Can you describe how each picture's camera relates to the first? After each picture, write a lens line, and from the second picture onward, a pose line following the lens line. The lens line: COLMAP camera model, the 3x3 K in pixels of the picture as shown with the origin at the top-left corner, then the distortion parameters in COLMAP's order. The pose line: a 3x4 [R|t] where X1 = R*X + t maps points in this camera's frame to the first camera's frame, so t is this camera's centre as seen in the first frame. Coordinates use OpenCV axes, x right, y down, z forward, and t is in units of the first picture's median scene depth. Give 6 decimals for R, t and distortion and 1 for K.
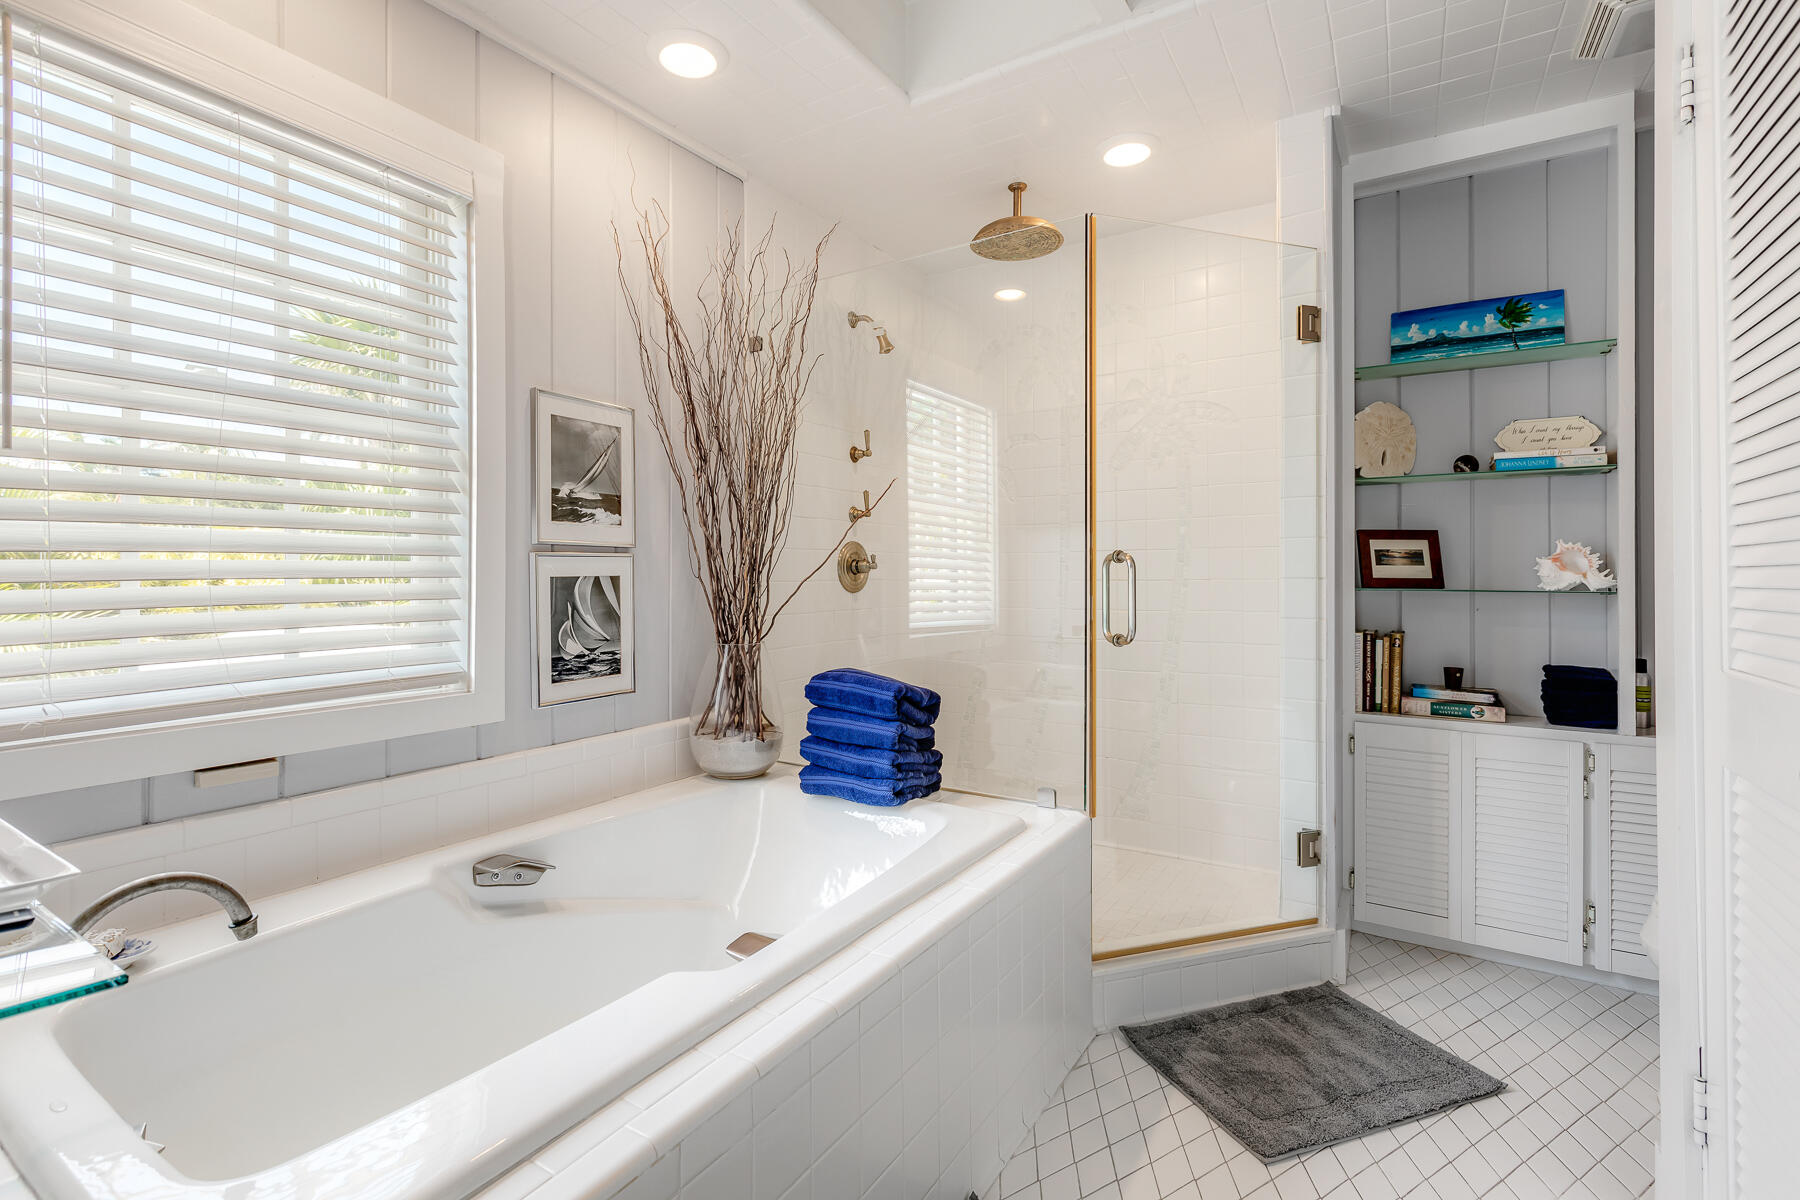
lens RADIAL K [[820.3, 0, 896.1], [0, 820.3, 582.4], [0, 0, 1]] dist [0.000132, 0.000386]
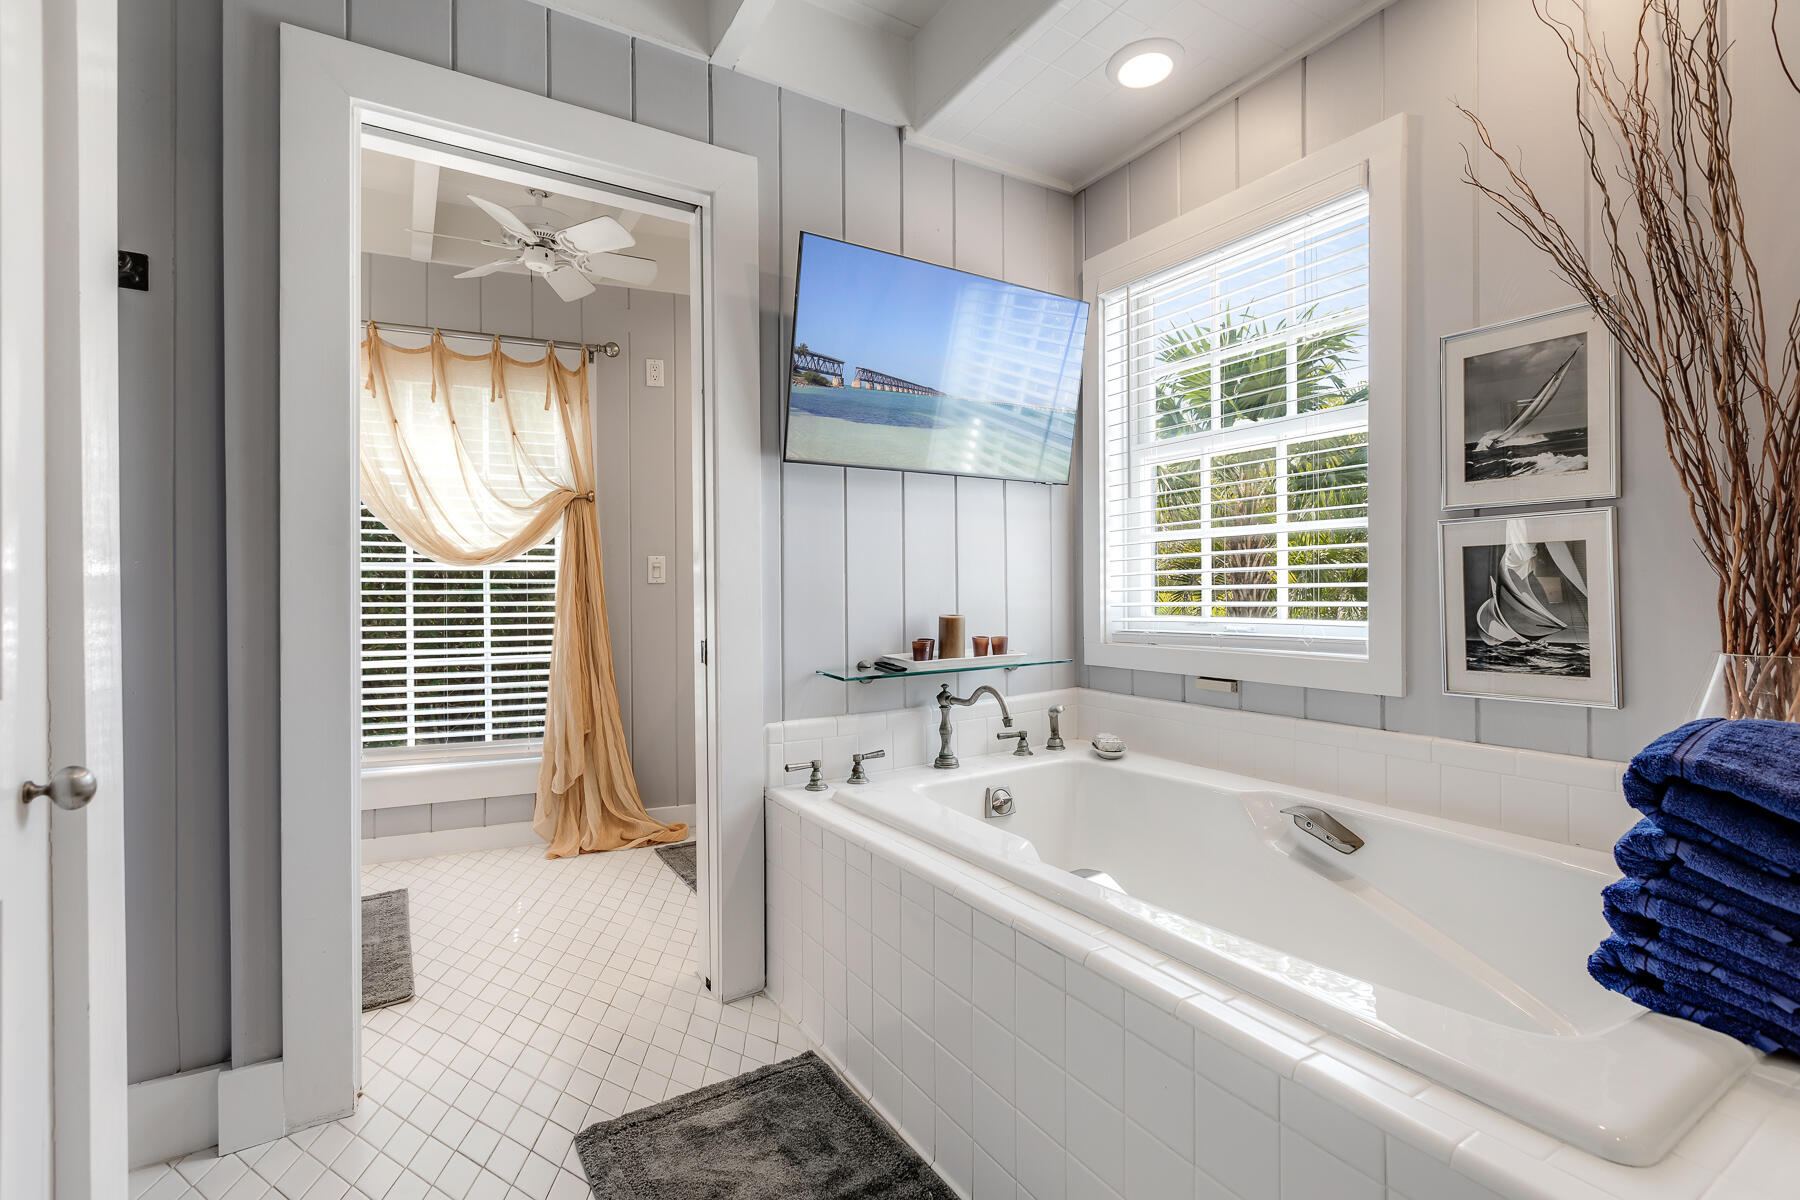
lens RADIAL K [[820.3, 0, 897.7], [0, 820.3, 593.6], [0, 0, 1]] dist [0.000132, 0.000386]
pose [[-0.450107, 0.017795, -0.892798, 0.602460], [0.007894, 0.999842, 0.015949, 0.023262], [0.892940, 0.000132, -0.450176, 0.824666]]
